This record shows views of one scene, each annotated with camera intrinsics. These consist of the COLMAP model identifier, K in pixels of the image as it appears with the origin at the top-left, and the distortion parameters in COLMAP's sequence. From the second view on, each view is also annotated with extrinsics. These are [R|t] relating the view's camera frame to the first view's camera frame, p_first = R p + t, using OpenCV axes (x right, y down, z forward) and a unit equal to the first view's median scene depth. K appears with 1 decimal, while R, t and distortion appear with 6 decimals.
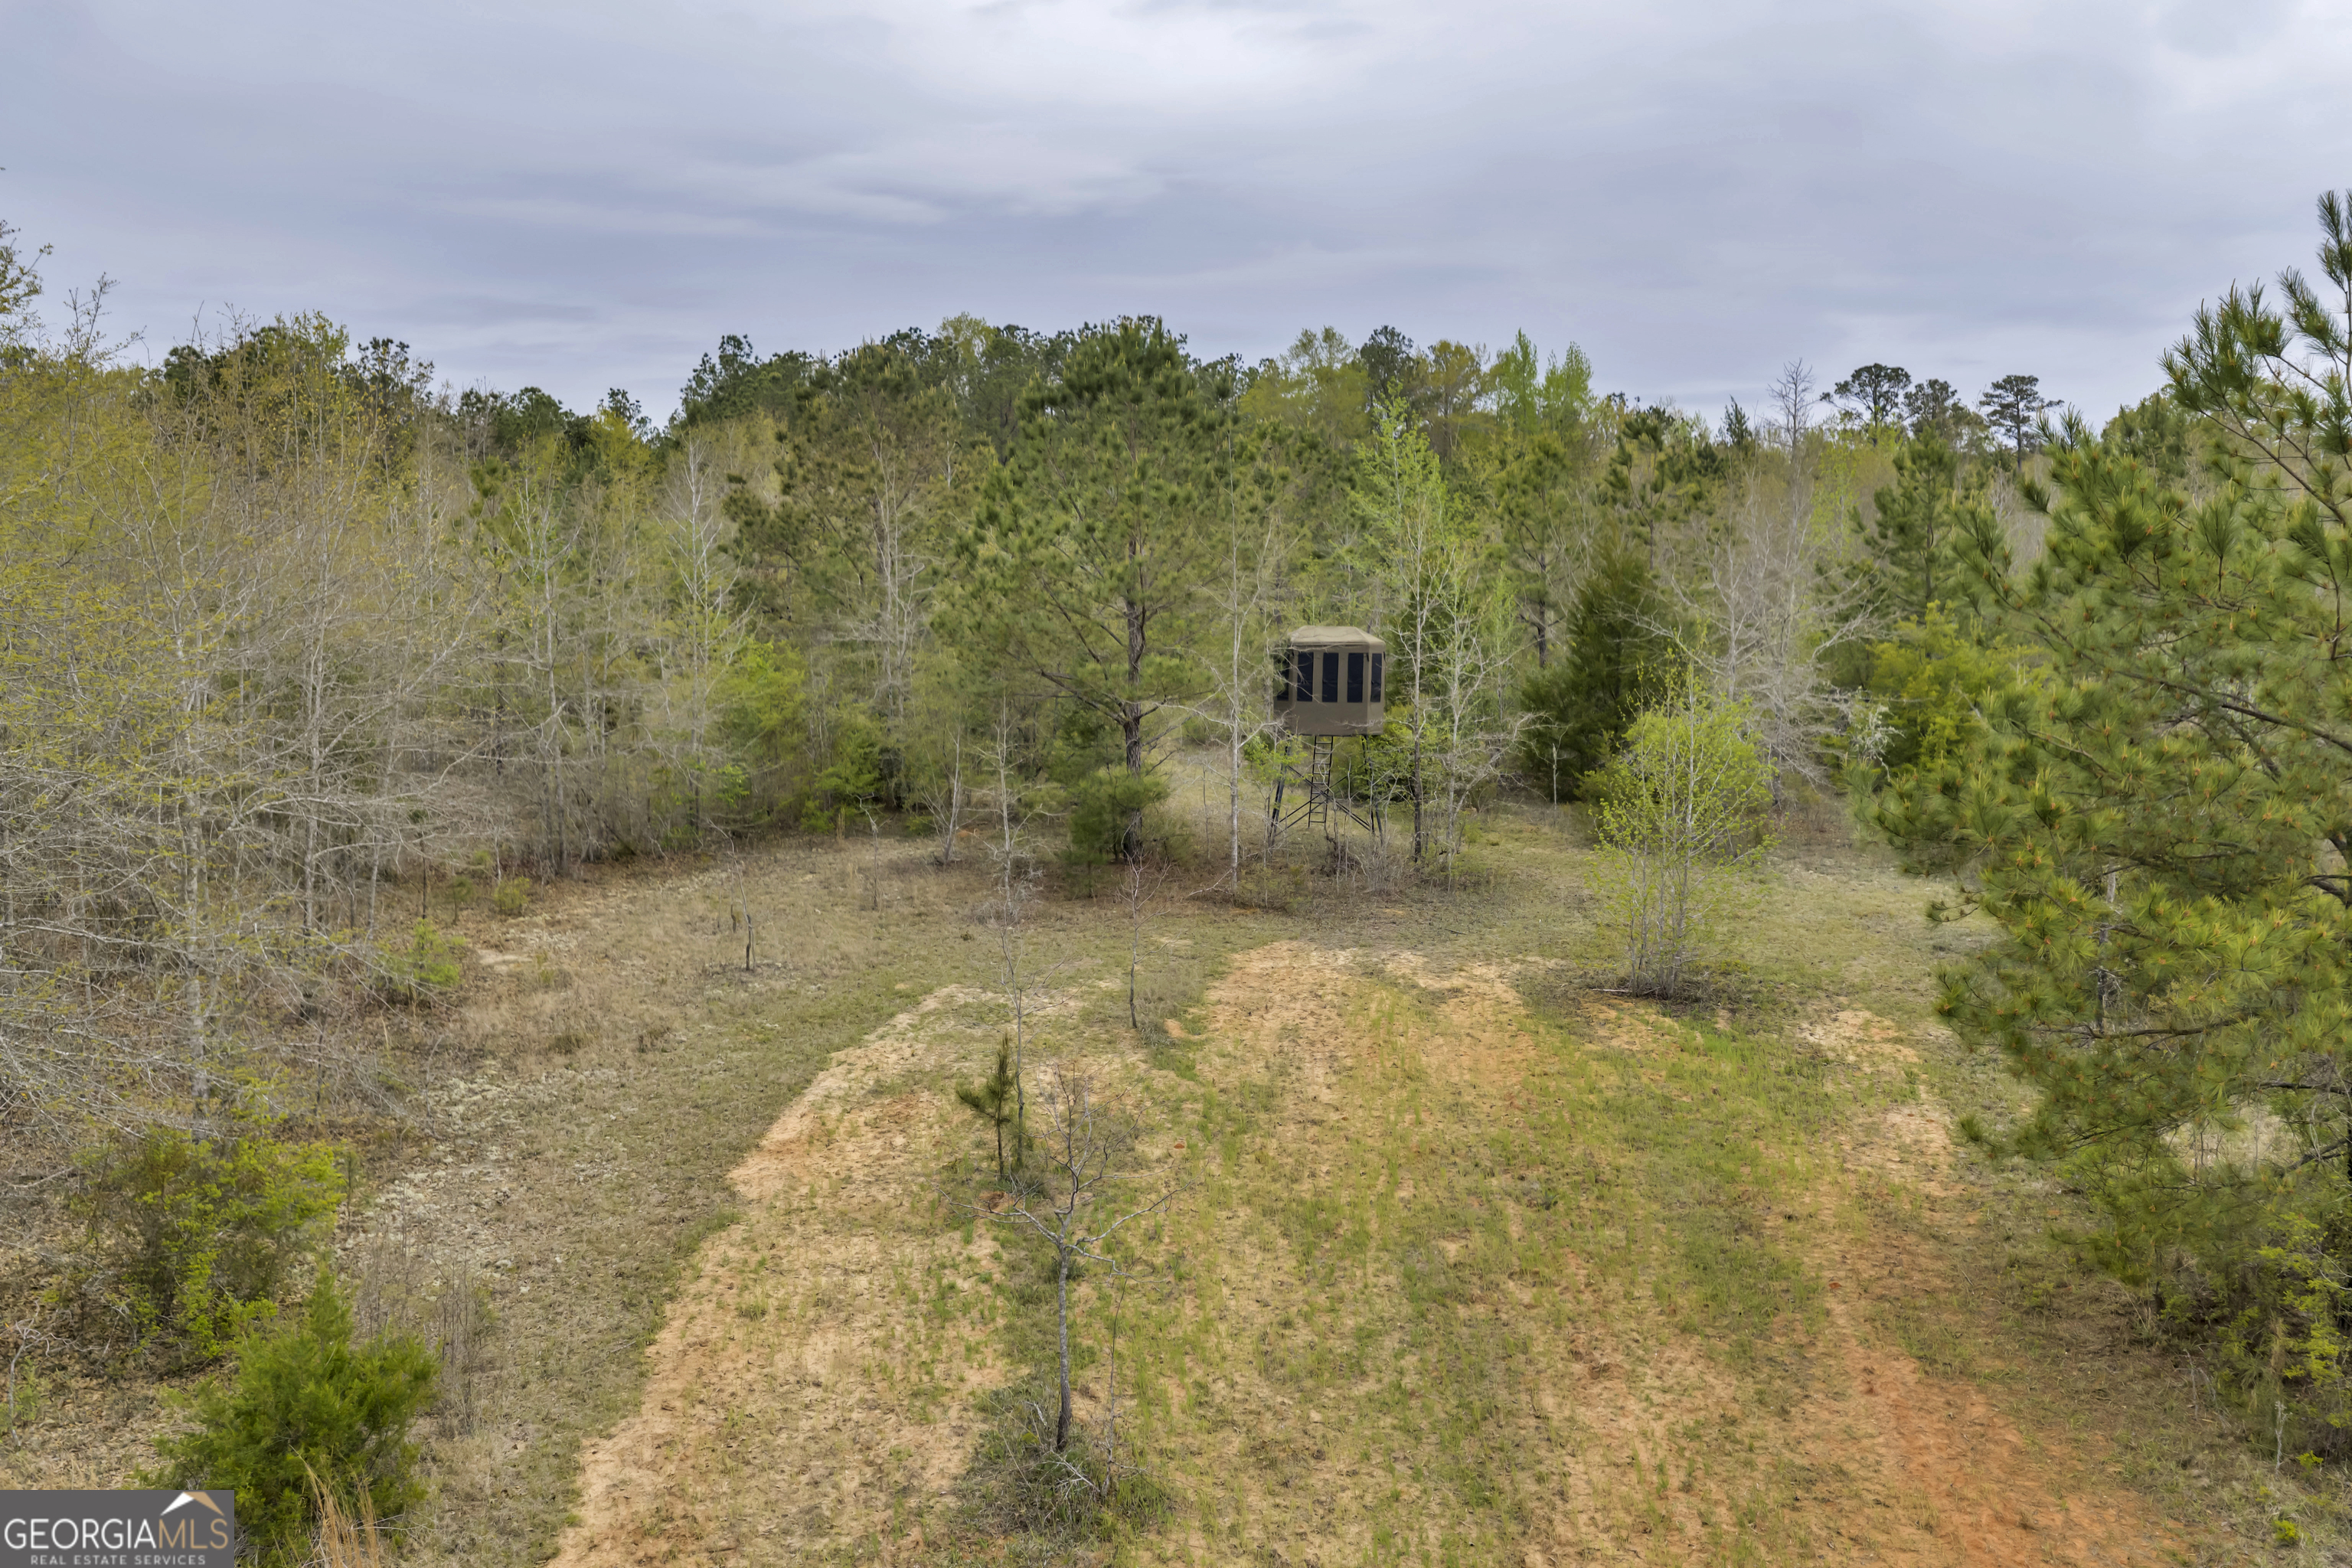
lens RADIAL K [[1940.5, 0, 1176.0], [0, 1940.5, 784.0], [0, 0, 1]] dist [0.003363, -0.014948]
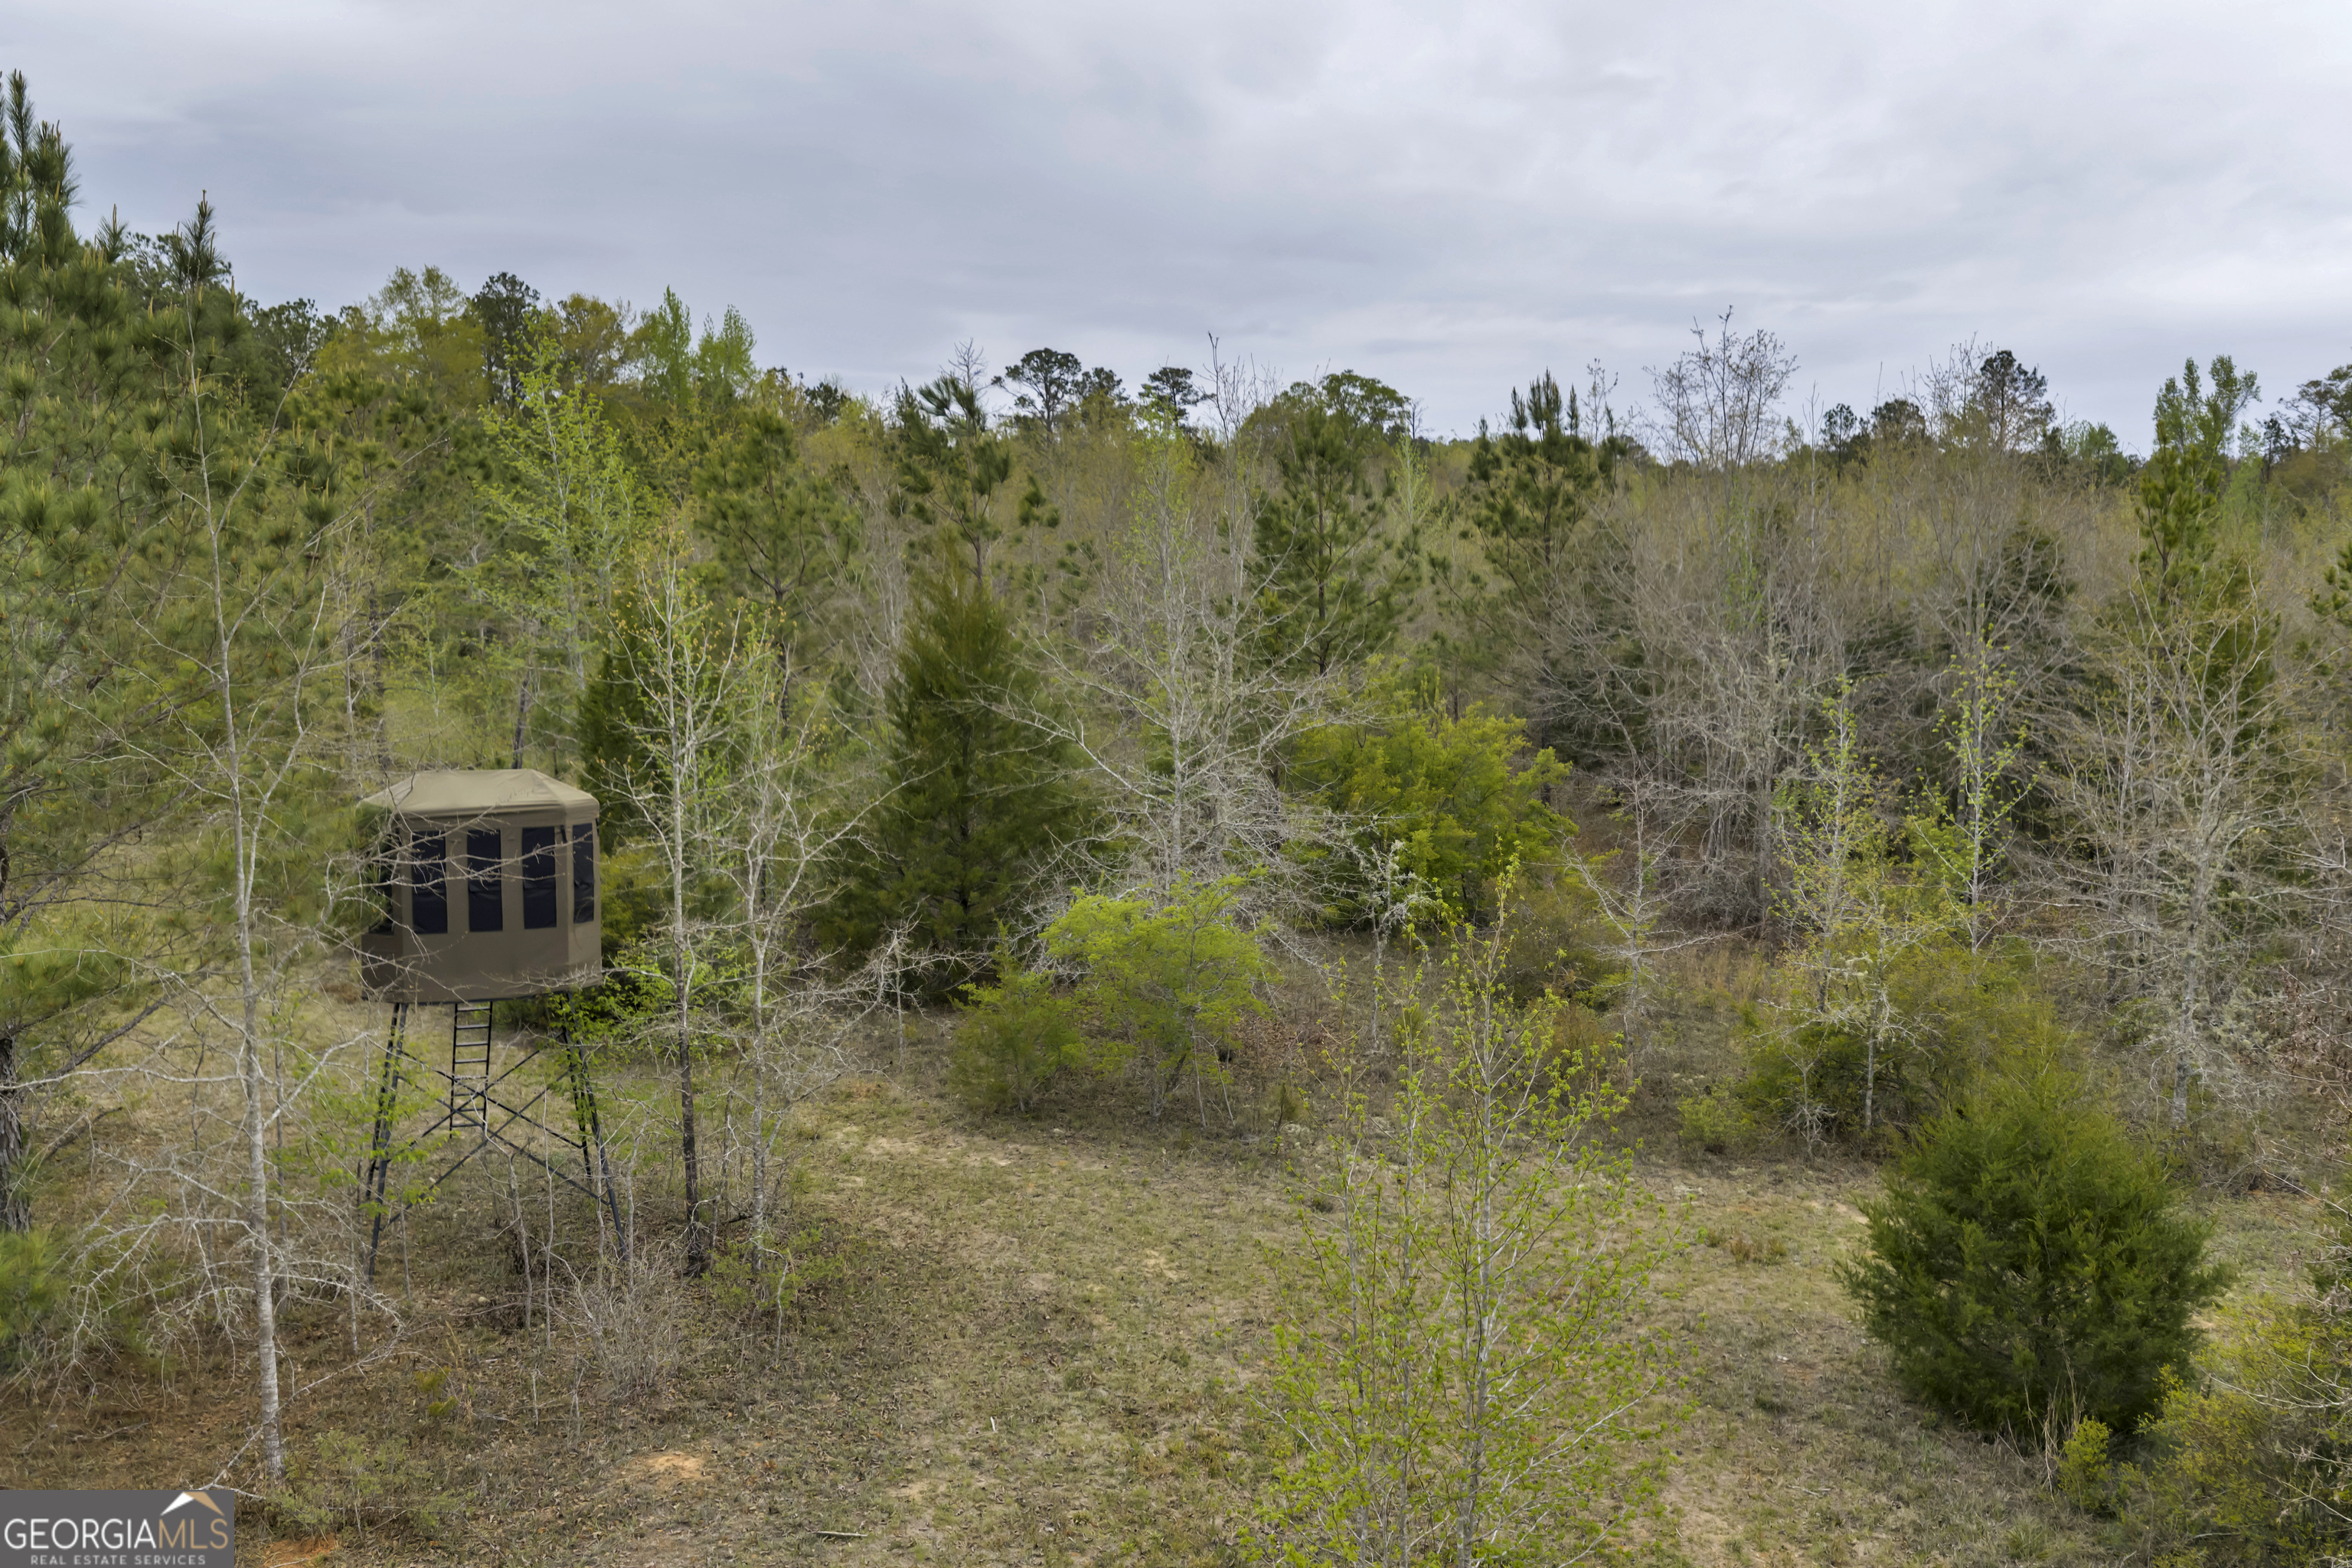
lens RADIAL K [[1940.5, 0, 1176.0], [0, 1940.5, 784.0], [0, 0, 1]] dist [0.003363, -0.014948]
pose [[0.905756, -0.047716, 0.421105, 0.008461], [0.043950, 0.998860, 0.018650, -0.020479], [-0.421514, 0.001615, 0.906820, 0.124903]]
